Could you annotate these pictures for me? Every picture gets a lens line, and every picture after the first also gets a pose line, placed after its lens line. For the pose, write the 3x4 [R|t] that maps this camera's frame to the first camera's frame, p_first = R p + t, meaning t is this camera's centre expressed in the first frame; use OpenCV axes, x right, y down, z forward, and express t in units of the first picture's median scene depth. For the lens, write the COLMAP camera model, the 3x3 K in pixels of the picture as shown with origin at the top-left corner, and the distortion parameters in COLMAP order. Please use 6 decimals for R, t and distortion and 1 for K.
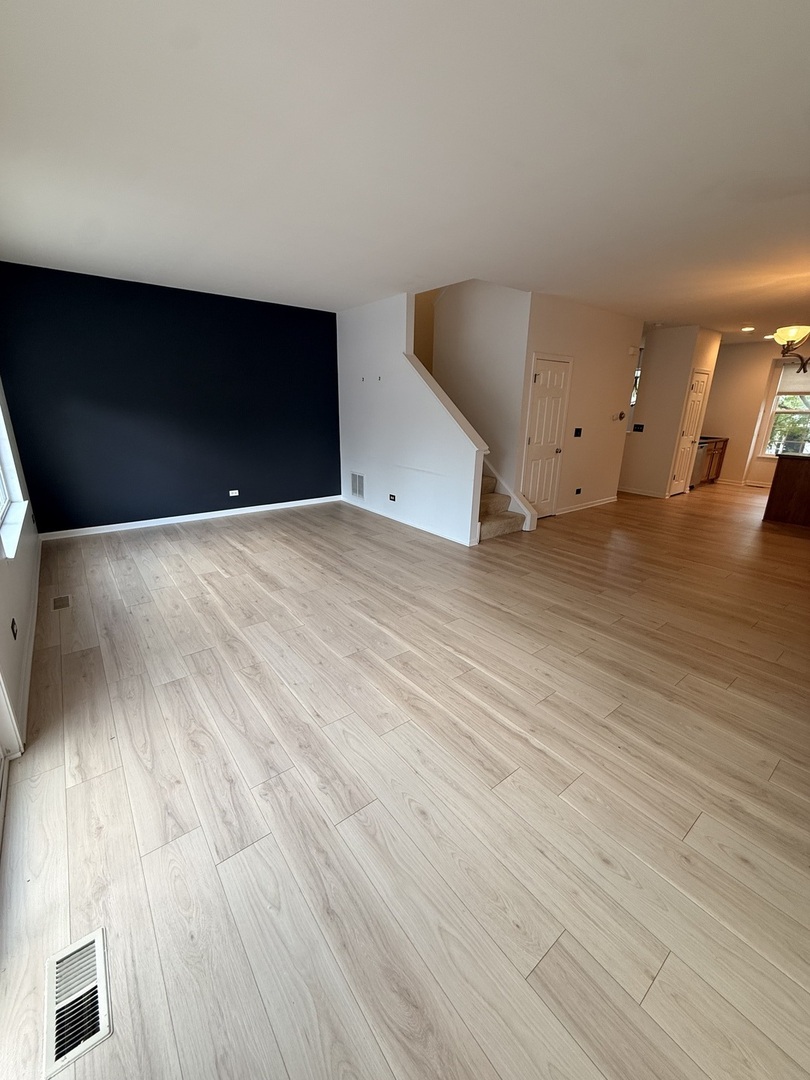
lens RADIAL K [[430.7, 0, 405.8], [0, 430.7, 535.1], [0, 0, 1]] dist [-0.000795, 0.000397]
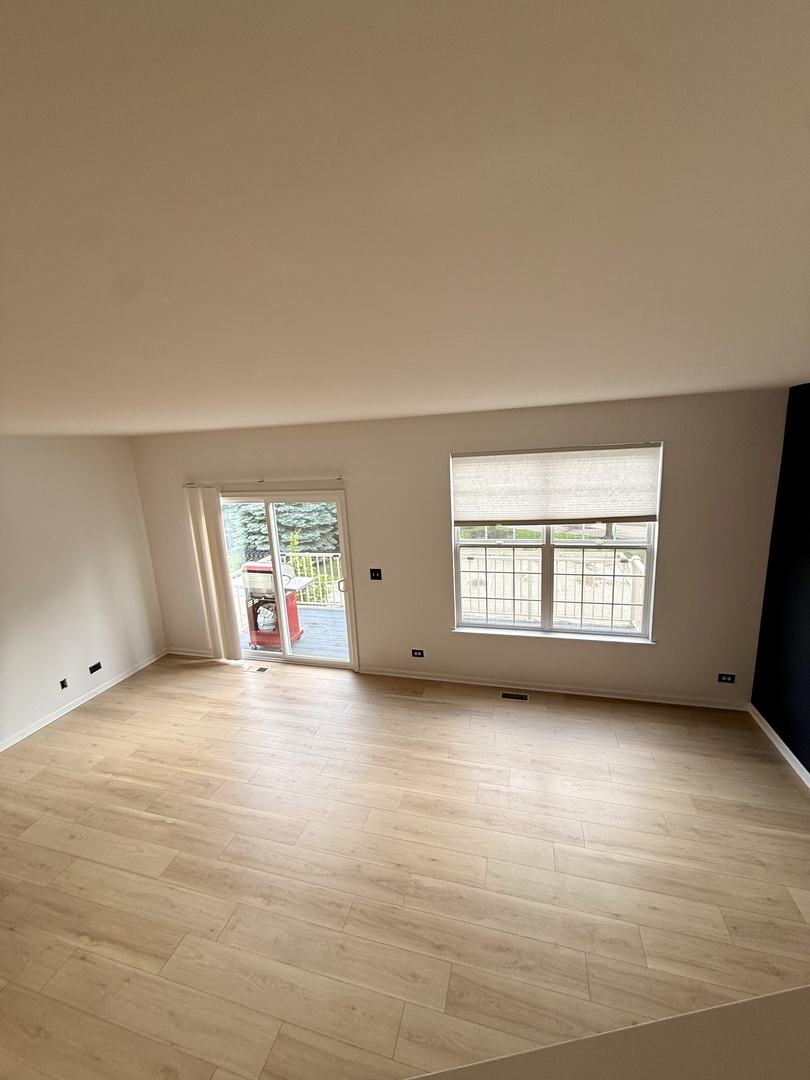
lens RADIAL K [[430.7, 0, 405.8], [0, 430.7, 535.1], [0, 0, 1]] dist [-0.000795, 0.000397]
pose [[-0.806262, 0.144370, -0.573671, 0.117017], [-0.133775, 0.900143, 0.414543, -0.753182], [0.576234, 0.410973, -0.706438, 1.509498]]
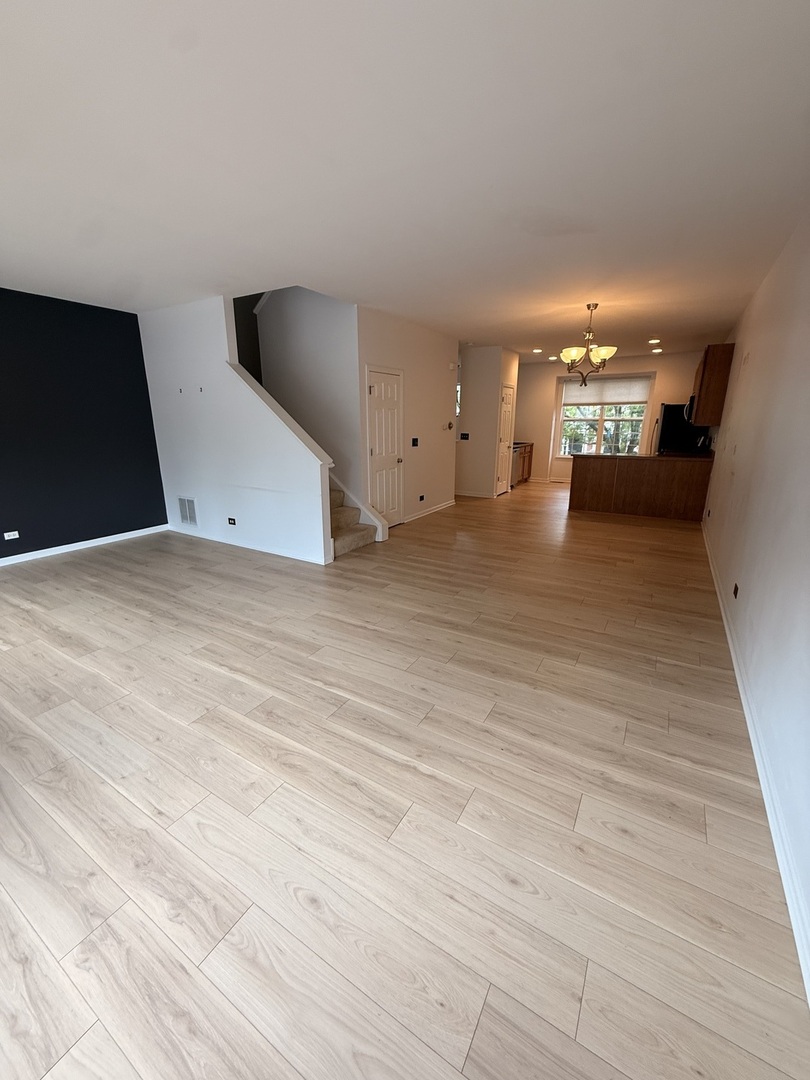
lens RADIAL K [[430.7, 0, 405.8], [0, 430.7, 535.1], [0, 0, 1]] dist [-0.000795, 0.000397]
pose [[0.934655, -0.107840, 0.338807, 0.000475], [0.118565, 0.992885, -0.011054, -0.010223], [-0.335204, 0.050502, 0.940791, 0.064473]]
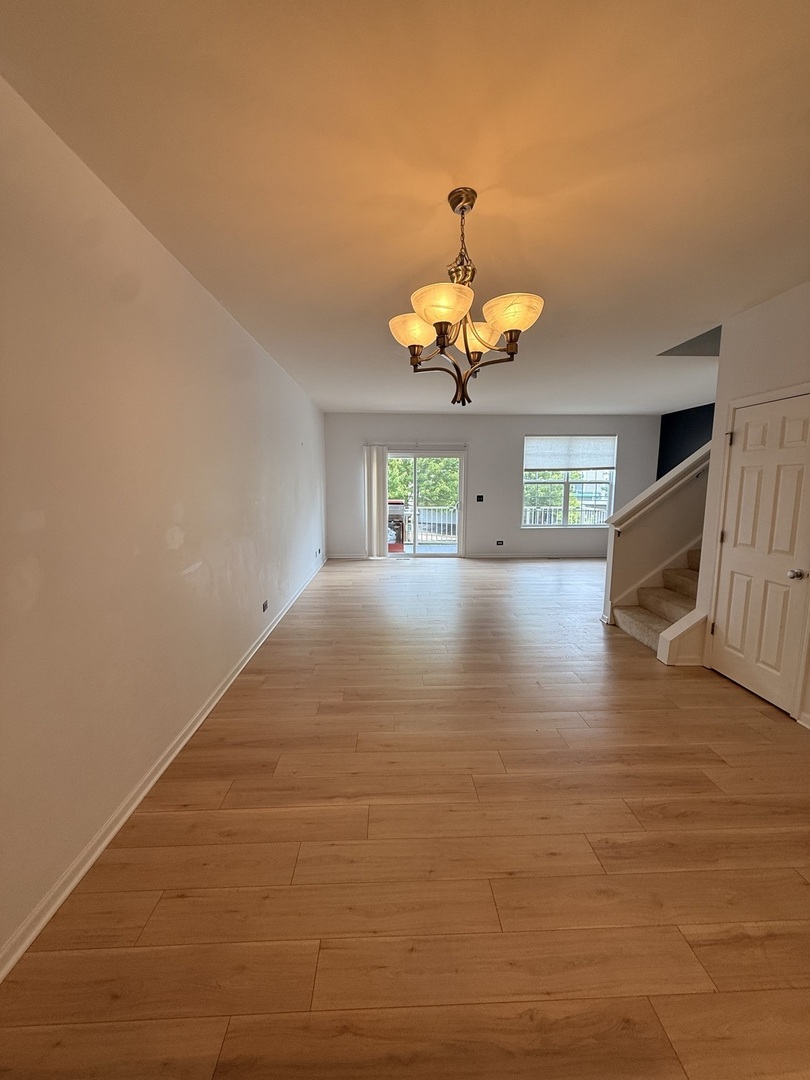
lens RADIAL K [[430.7, 0, 405.8], [0, 430.7, 535.1], [0, 0, 1]] dist [-0.000795, 0.000397]
pose [[-0.580849, 0.085370, -0.809522, 1.702654], [-0.248925, 0.928217, 0.276496, -0.451241], [0.775017, 0.362112, -0.517903, 1.576994]]
